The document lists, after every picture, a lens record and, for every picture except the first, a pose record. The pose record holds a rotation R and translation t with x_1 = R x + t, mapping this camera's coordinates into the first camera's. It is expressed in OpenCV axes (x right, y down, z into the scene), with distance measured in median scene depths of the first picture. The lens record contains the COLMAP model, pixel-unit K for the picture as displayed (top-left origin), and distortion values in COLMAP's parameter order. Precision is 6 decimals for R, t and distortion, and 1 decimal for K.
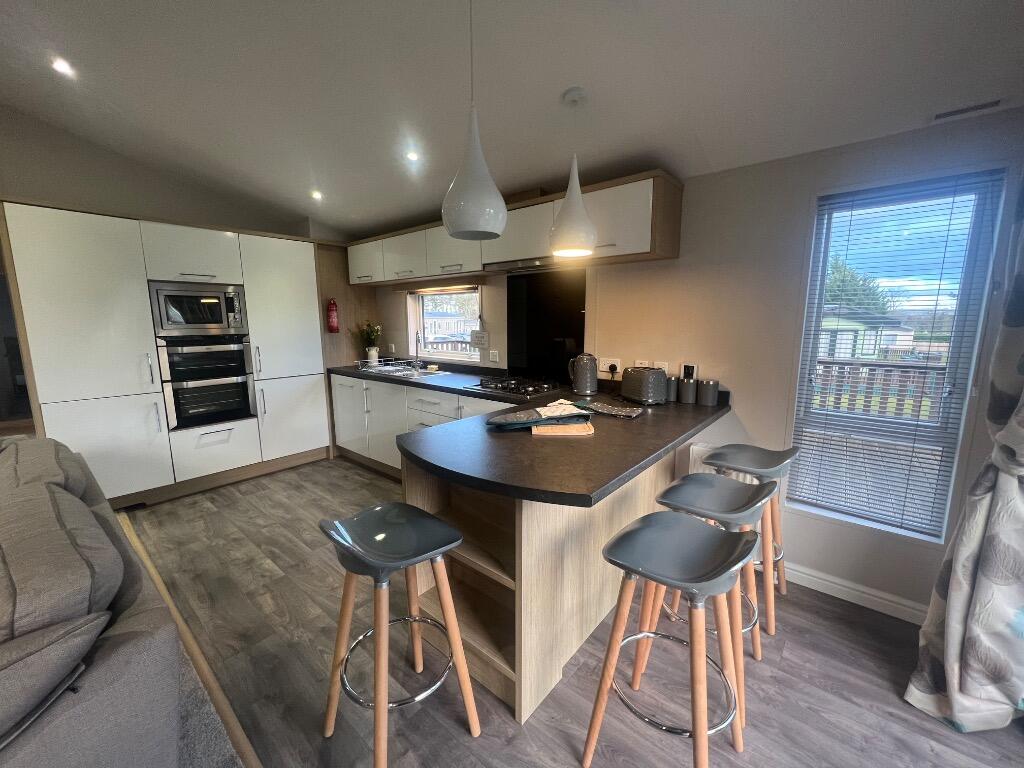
lens RADIAL K [[407.6, 0, 513.5], [0, 407.6, 384.0], [0, 0, 1]] dist [-0.001633, 0.000088]
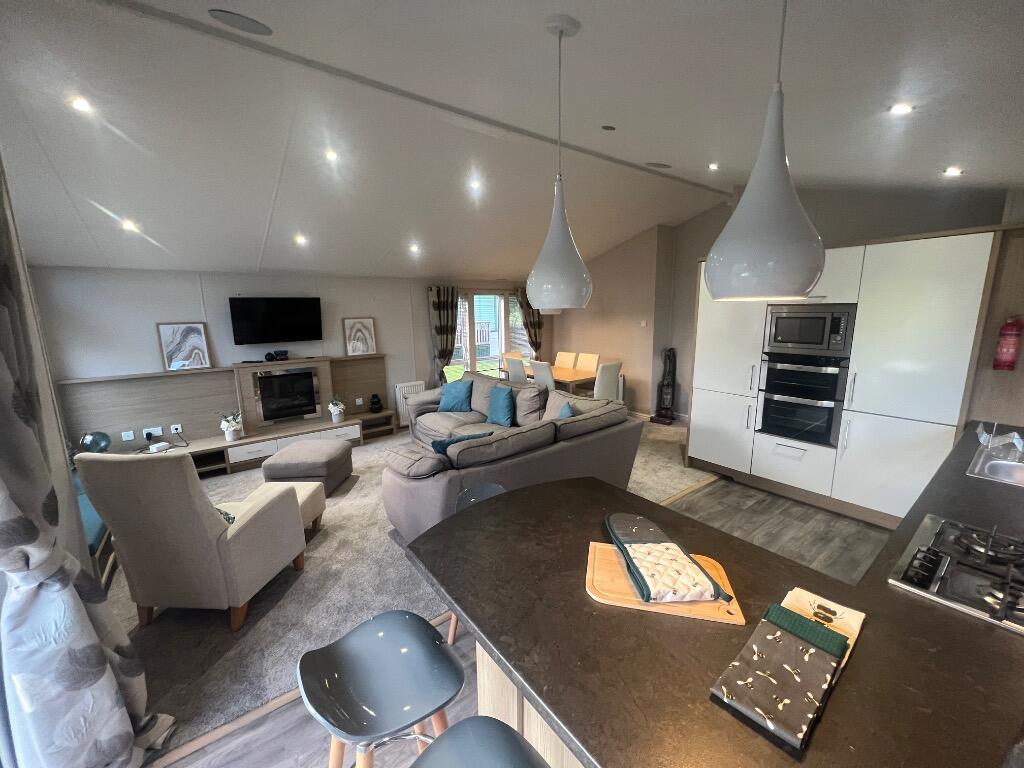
lens RADIAL K [[407.6, 0, 512.4], [0, 407.6, 383.2], [0, 0, 1]] dist [-0.001633, 0.000088]
pose [[-0.219636, 0.183725, -0.958126, 0.420920], [-0.137665, 0.966443, 0.216878, -0.178979], [0.965820, 0.179535, -0.186974, 0.509948]]
